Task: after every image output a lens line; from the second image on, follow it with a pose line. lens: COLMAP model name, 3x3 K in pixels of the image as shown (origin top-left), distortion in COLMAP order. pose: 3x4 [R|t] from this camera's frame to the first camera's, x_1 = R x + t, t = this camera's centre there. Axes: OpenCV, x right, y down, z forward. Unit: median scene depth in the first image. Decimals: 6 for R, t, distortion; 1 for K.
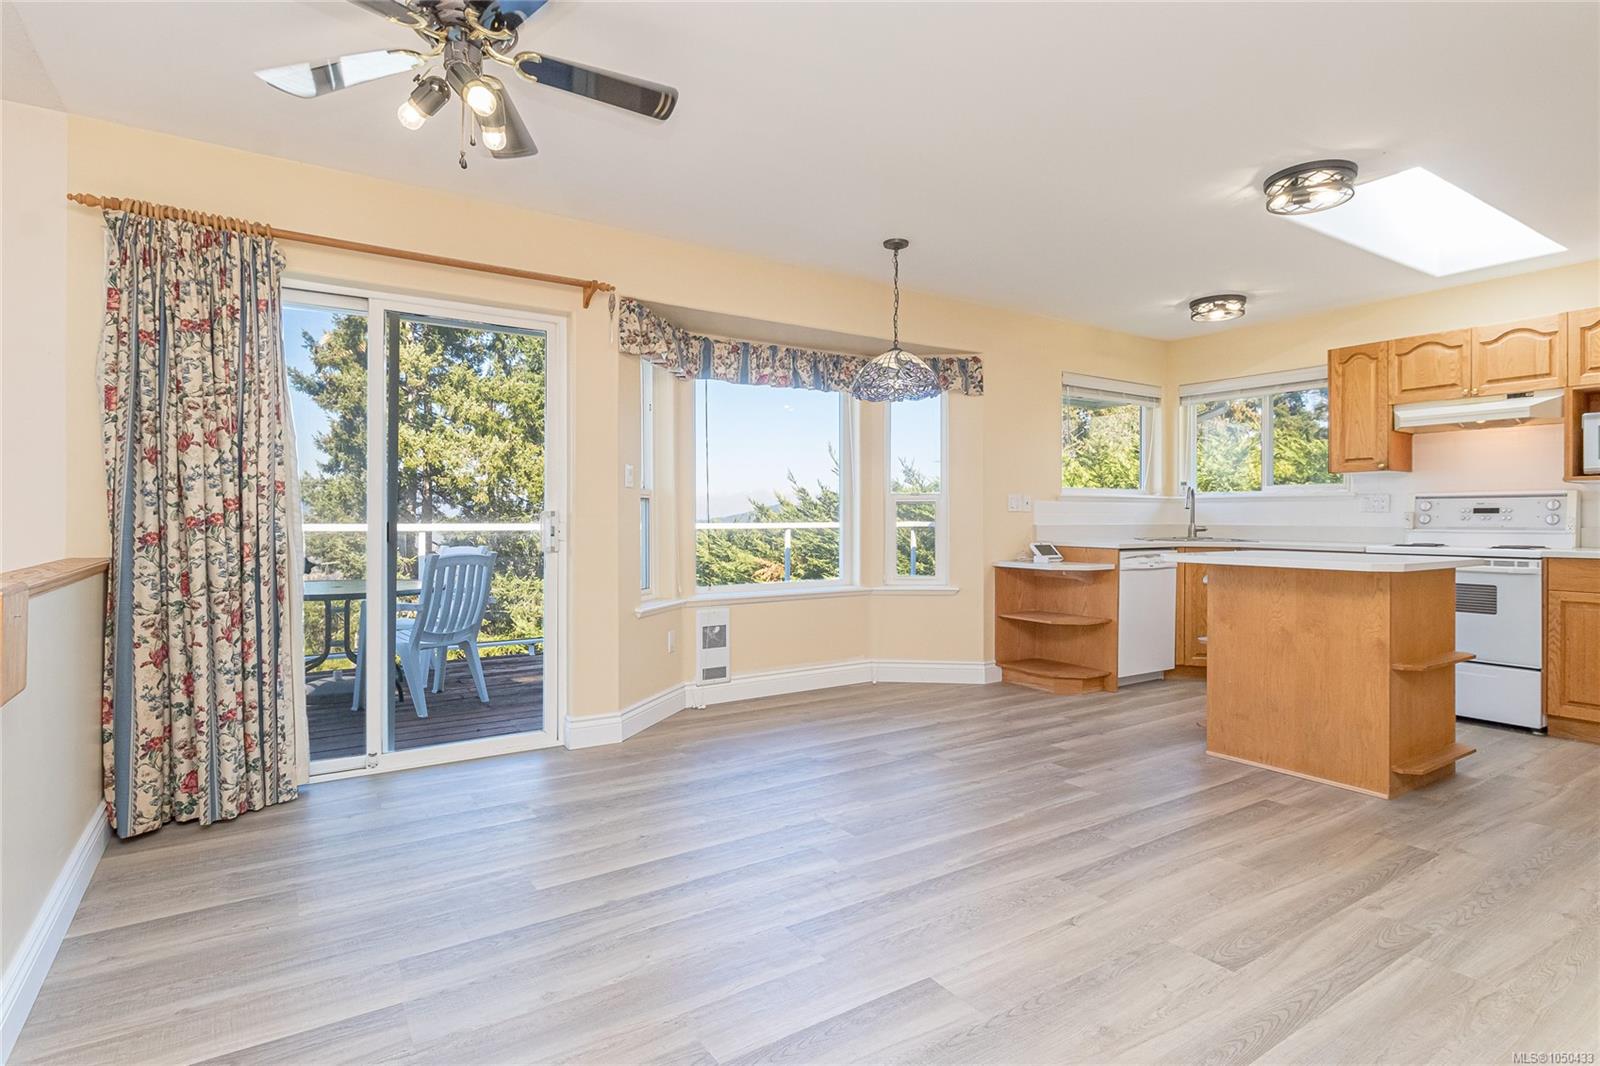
lens RADIAL K [[800.5, 0, 815.4], [0, 800.5, 522.4], [0, 0, 1]] dist [-0.000063, 0.000111]
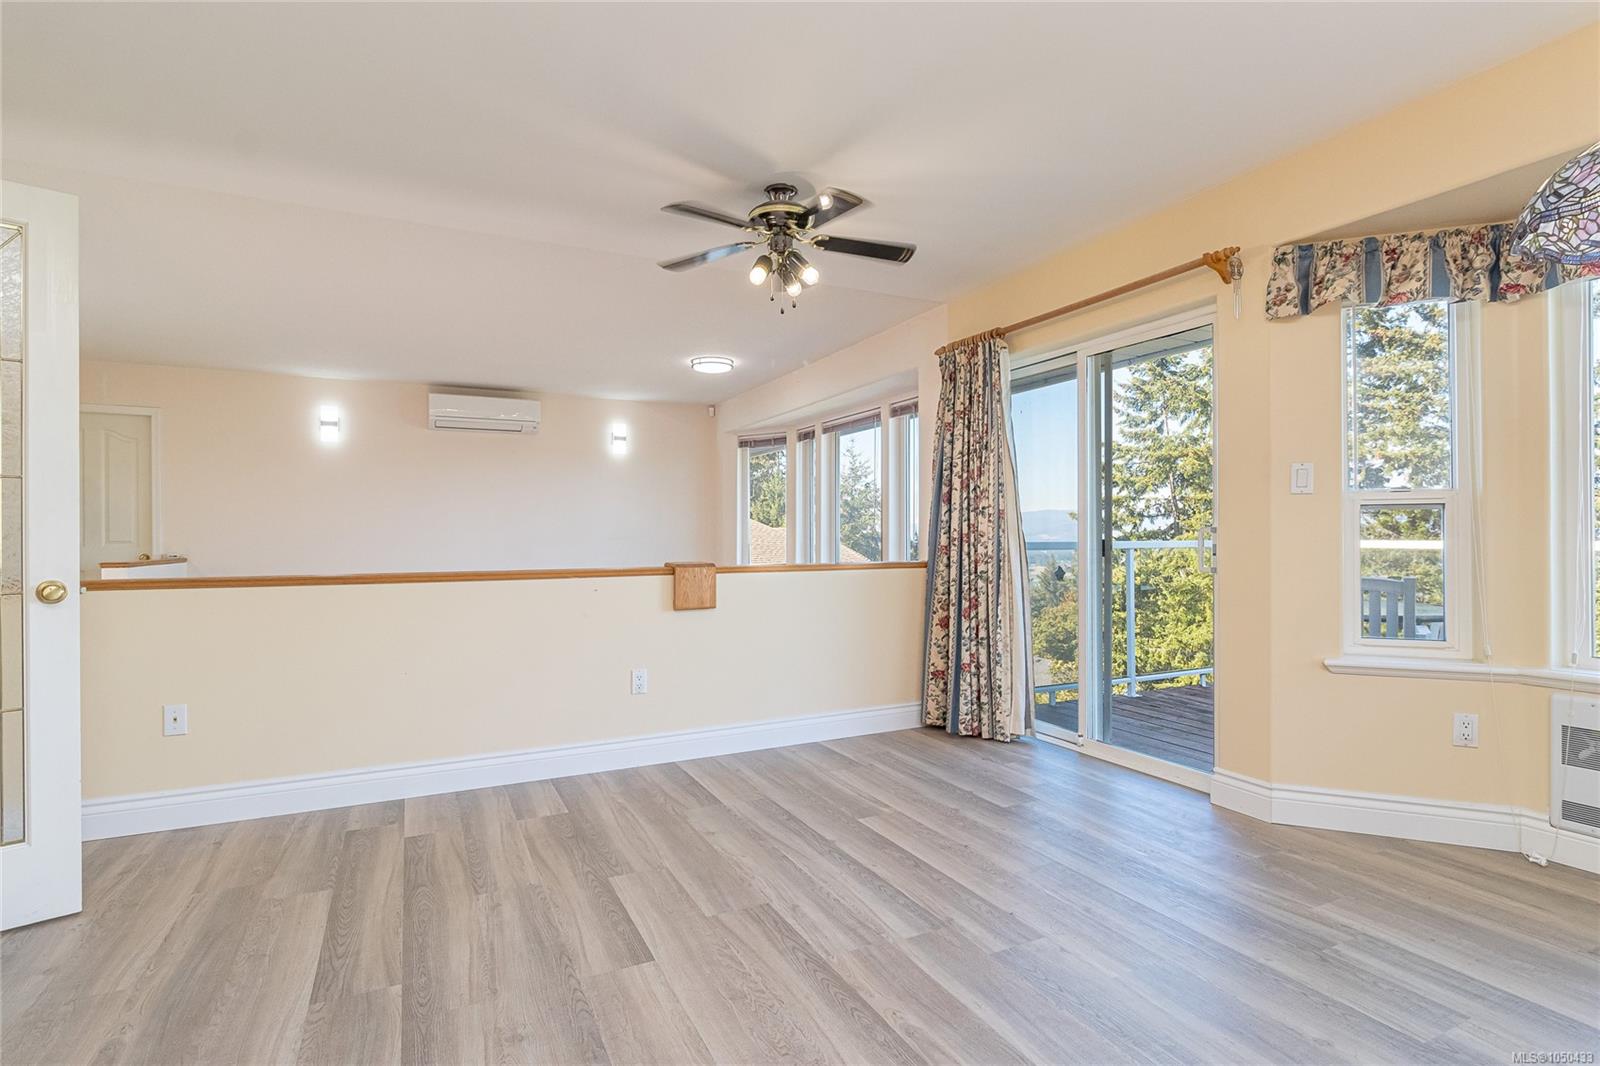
lens RADIAL K [[800.5, 0, 811.0], [0, 800.5, 531.4], [0, 0, 1]] dist [-0.000063, 0.000111]
pose [[-0.126023, -0.008958, -0.991987, 0.798013], [0.000615, 0.999958, -0.009108, -0.001084], [0.992027, -0.001758, -0.126012, 0.898890]]
